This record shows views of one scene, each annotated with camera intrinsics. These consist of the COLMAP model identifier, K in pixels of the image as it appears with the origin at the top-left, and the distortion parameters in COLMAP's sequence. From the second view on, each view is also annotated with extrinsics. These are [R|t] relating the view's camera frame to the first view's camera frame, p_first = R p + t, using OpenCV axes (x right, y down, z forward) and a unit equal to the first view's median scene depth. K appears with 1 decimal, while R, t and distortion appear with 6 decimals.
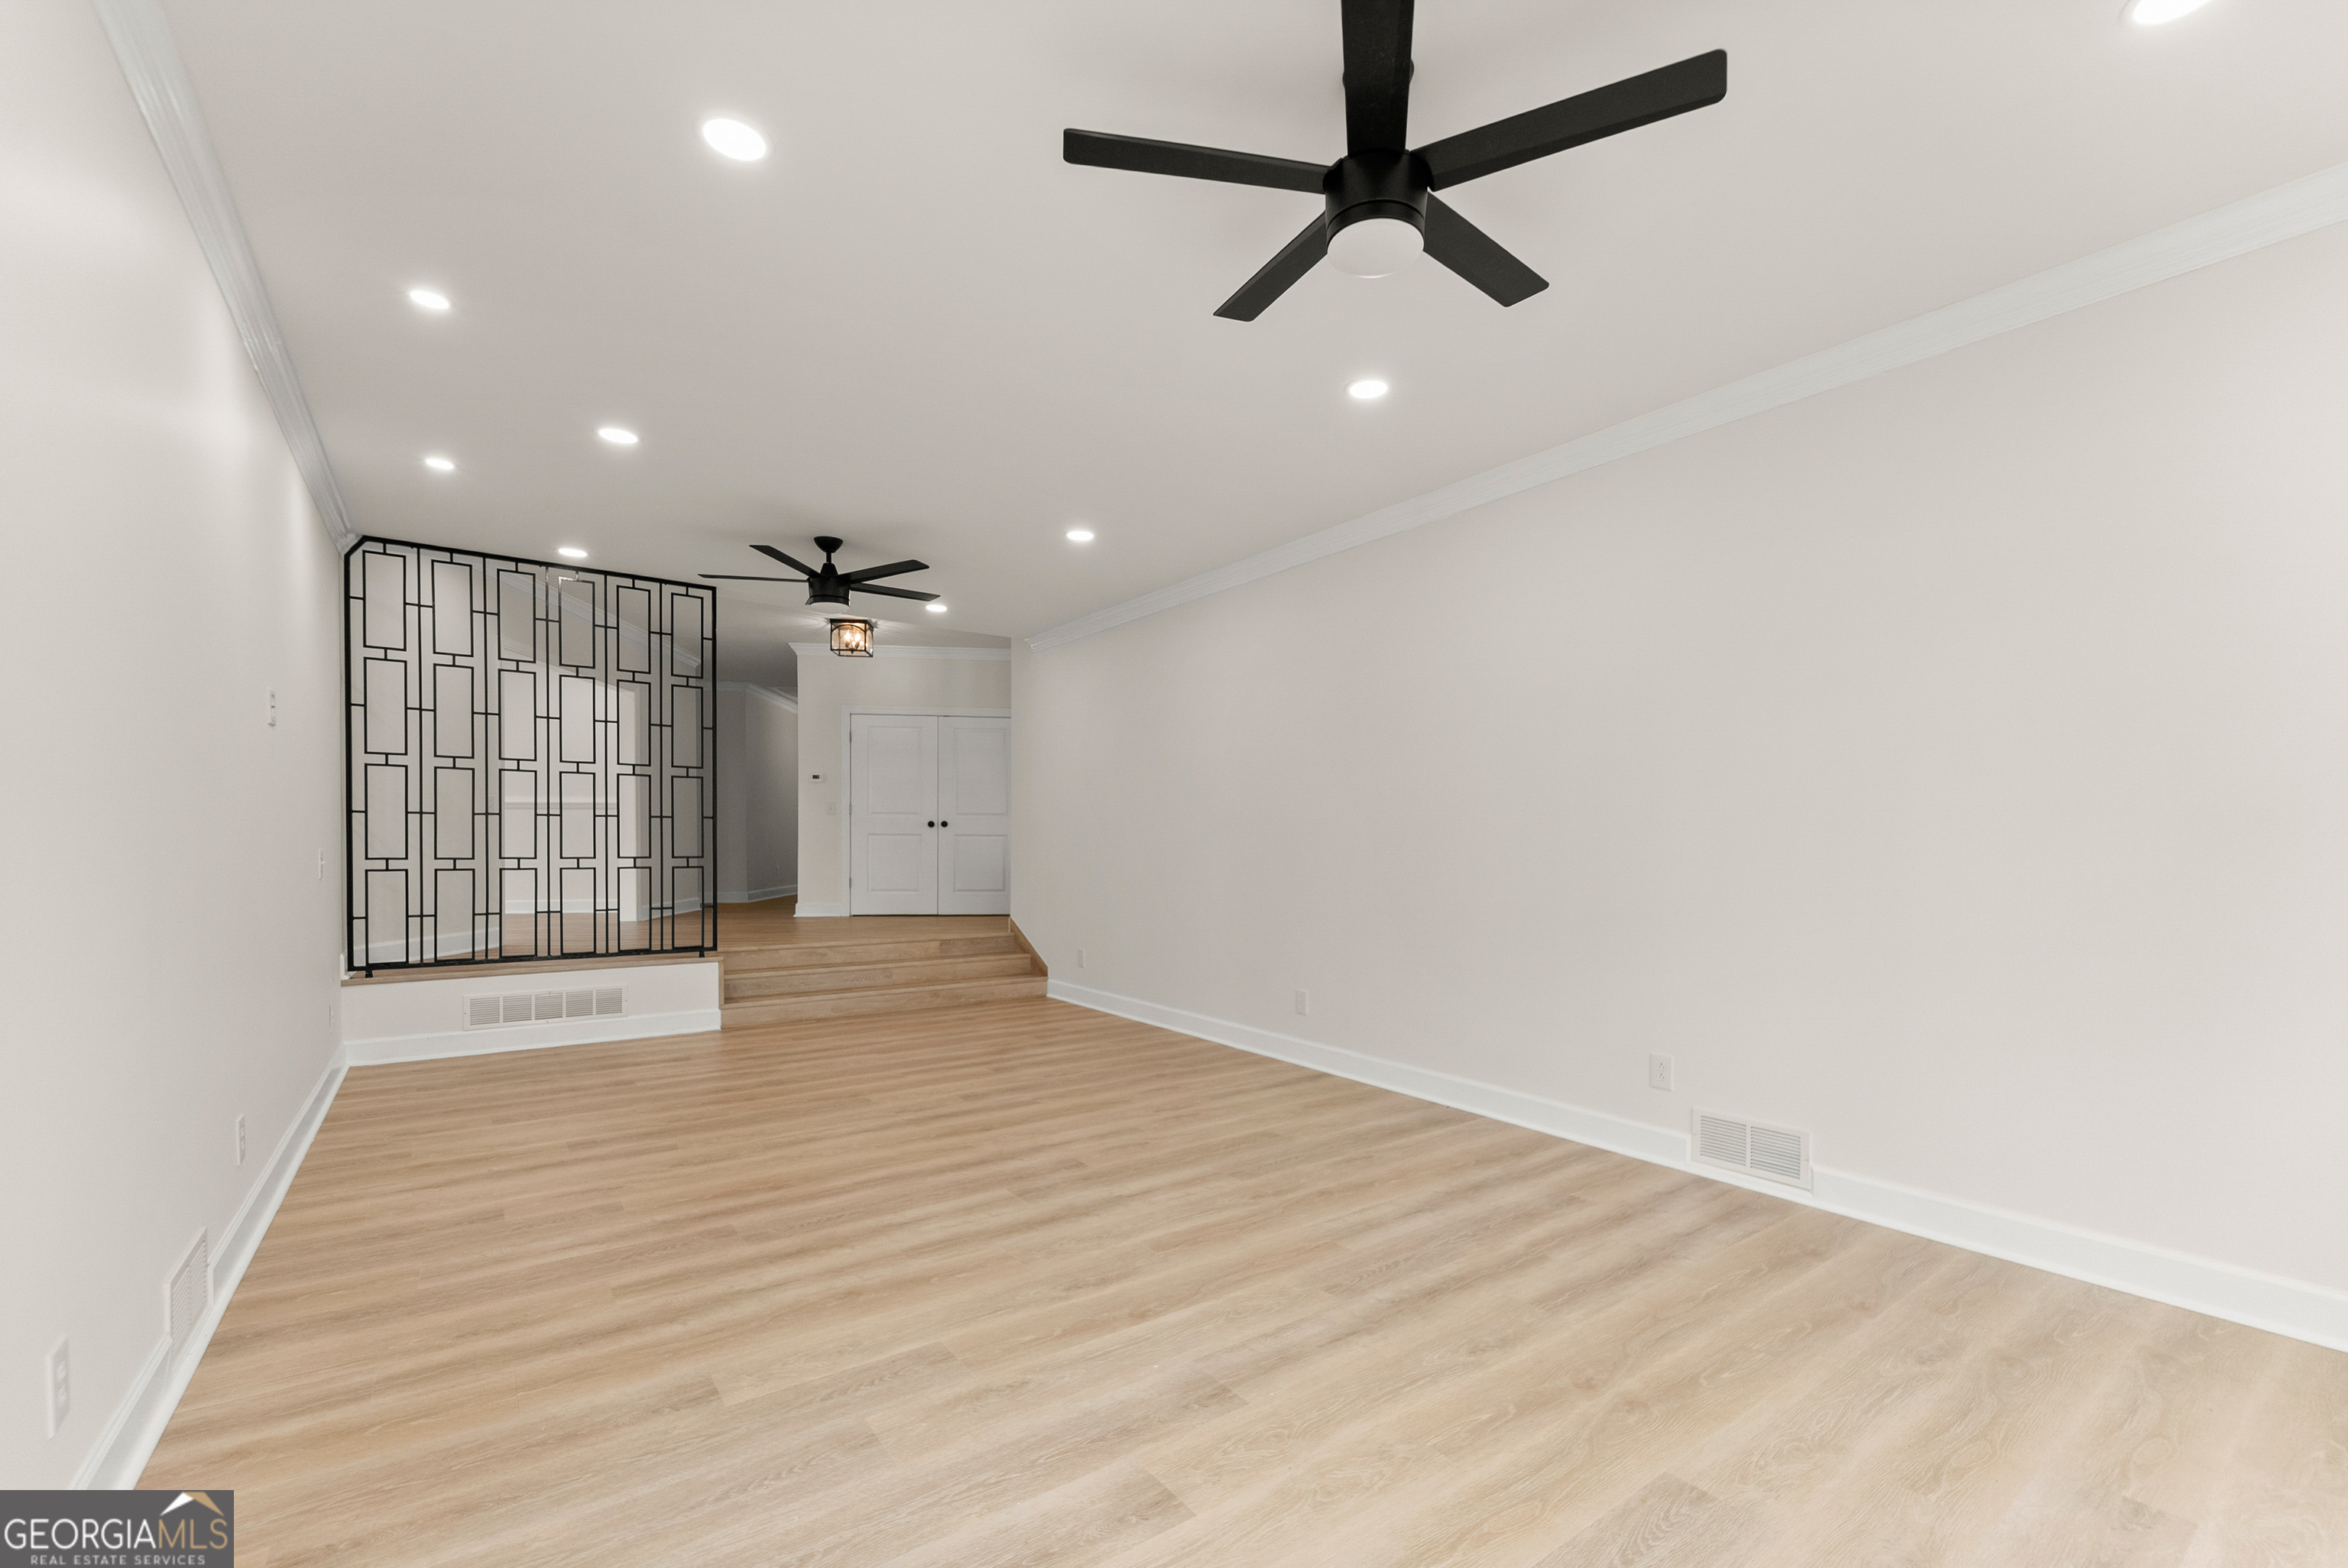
lens RADIAL K [[984.1, 0, 1190.2], [0, 984.1, 833.7], [0, 0, 1]] dist [0.000994, 0.000019]
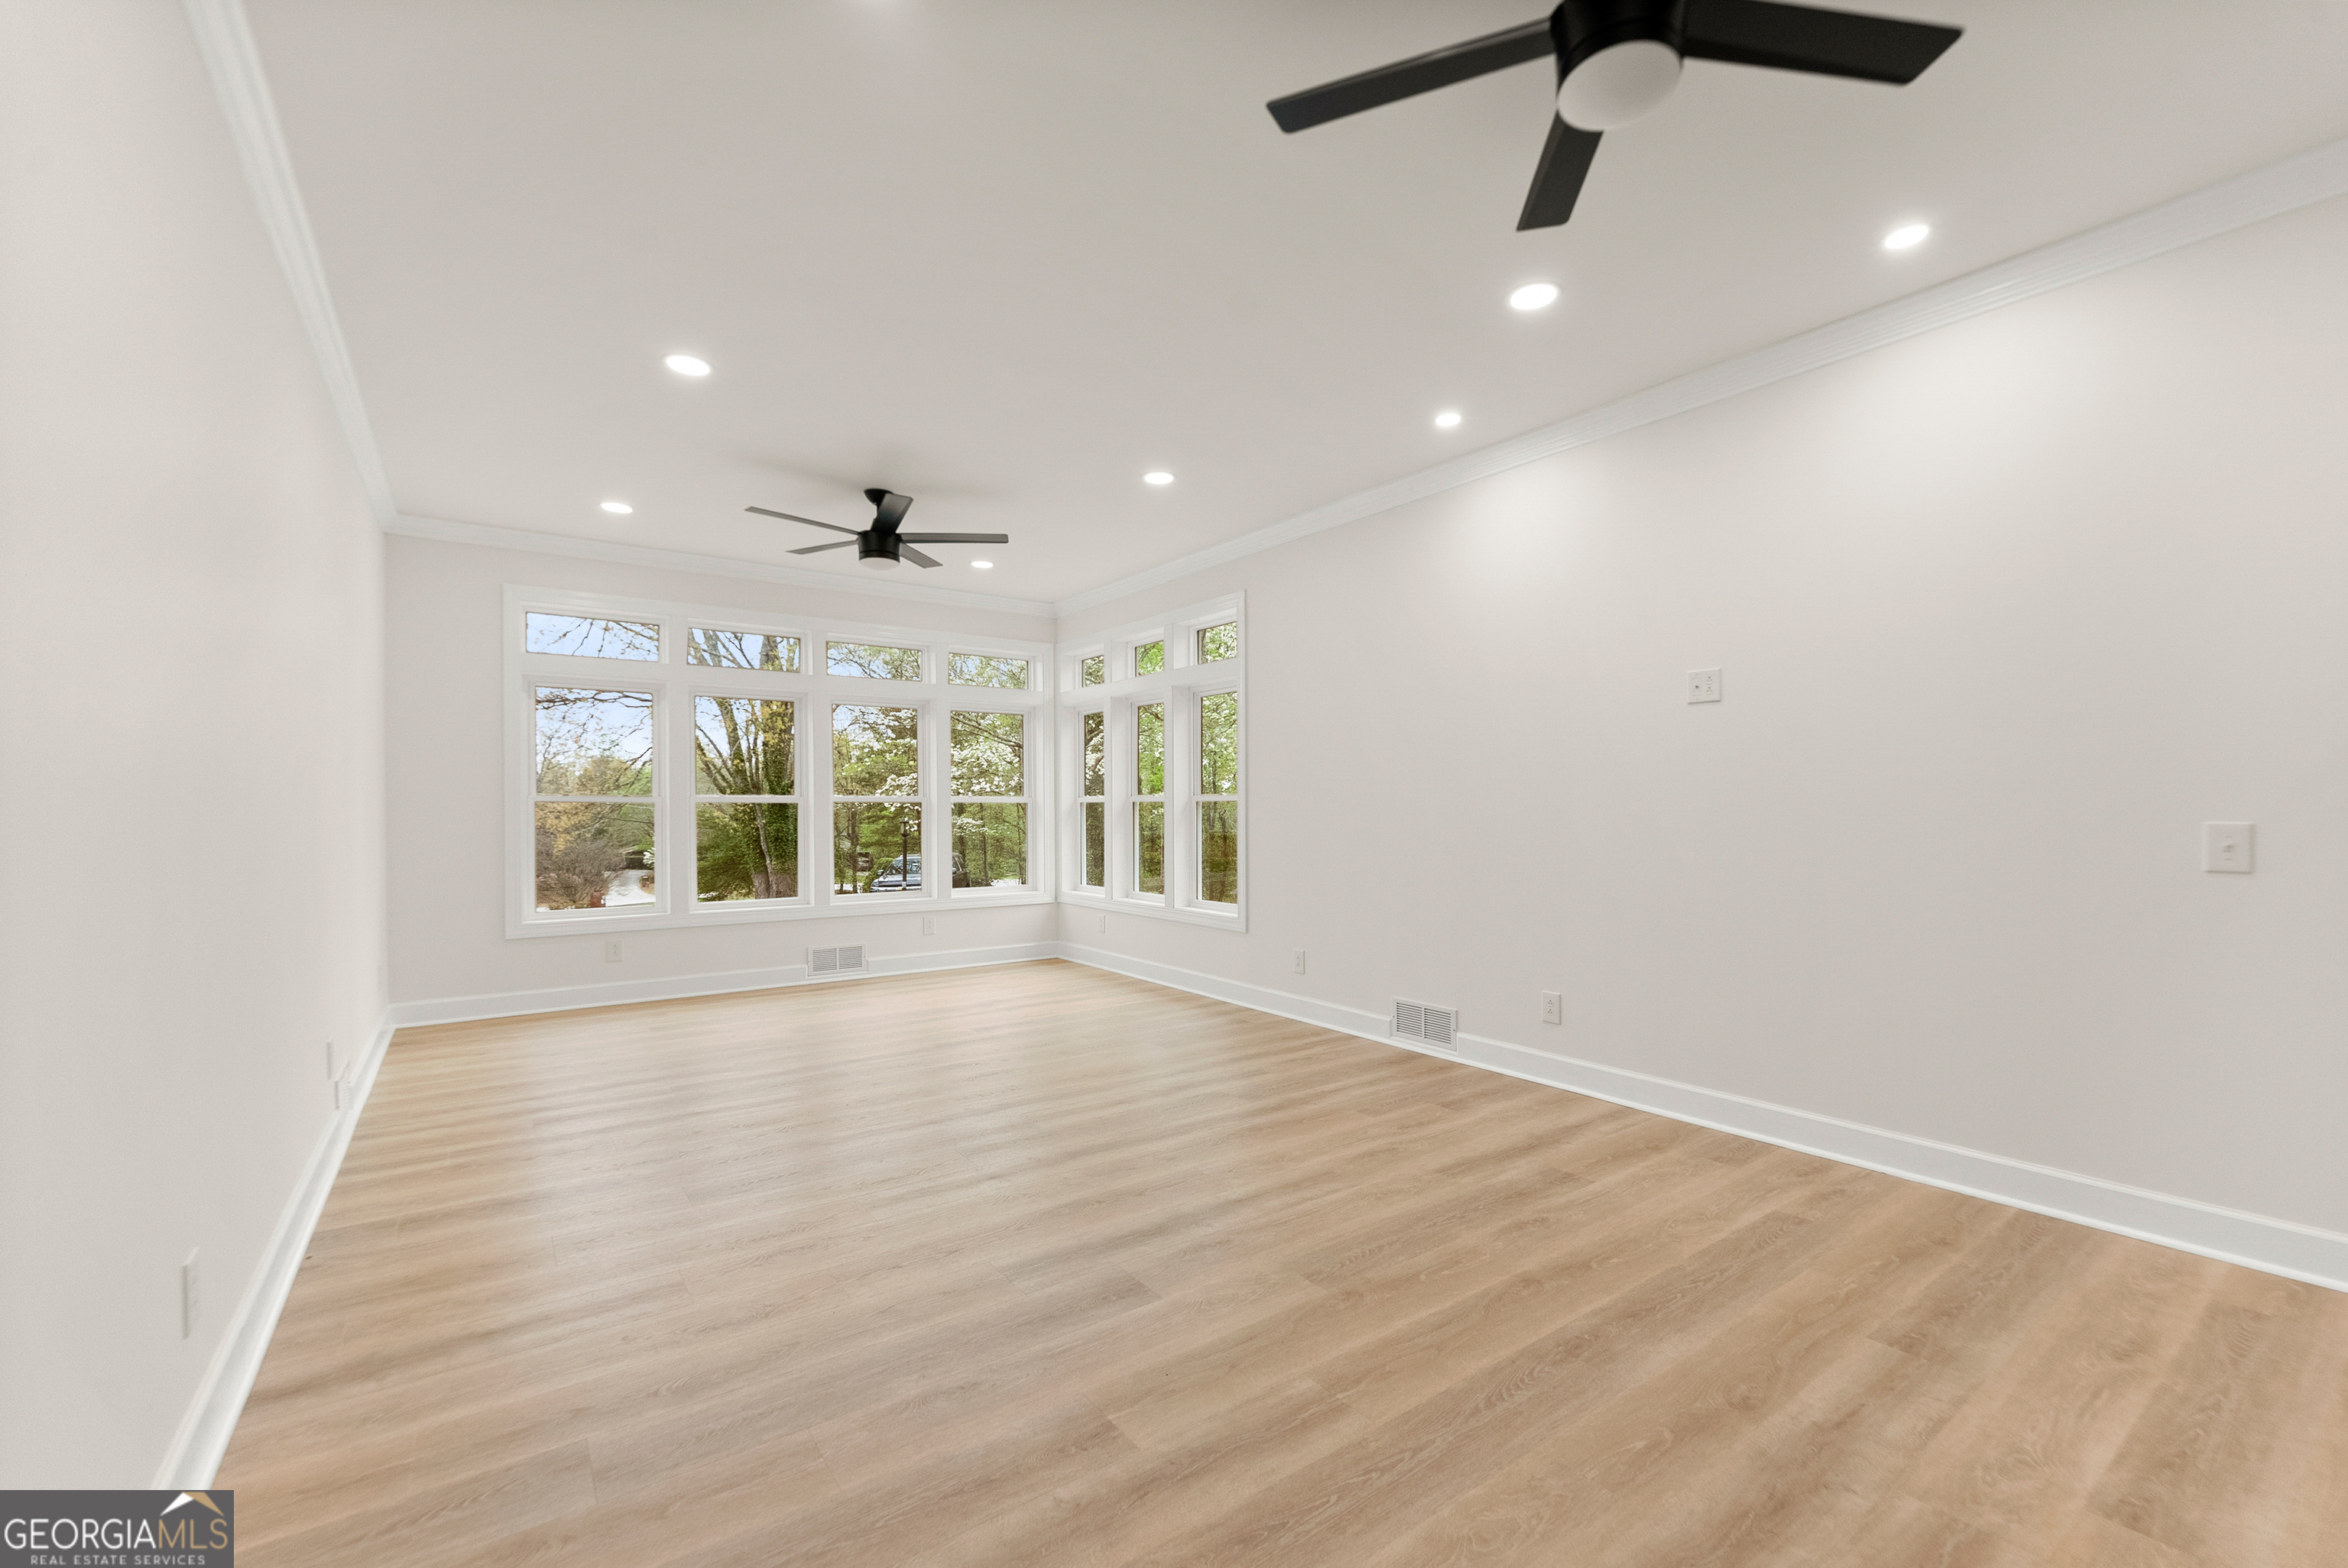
lens RADIAL K [[984.1, 0, 1190.2], [0, 984.1, 833.7], [0, 0, 1]] dist [0.000994, 0.000019]
pose [[-0.999989, -0.000084, -0.004771, -0.300485], [-0.000196, 0.999725, 0.023450, 0.009329], [0.004768, 0.023451, -0.999714, 1.812692]]
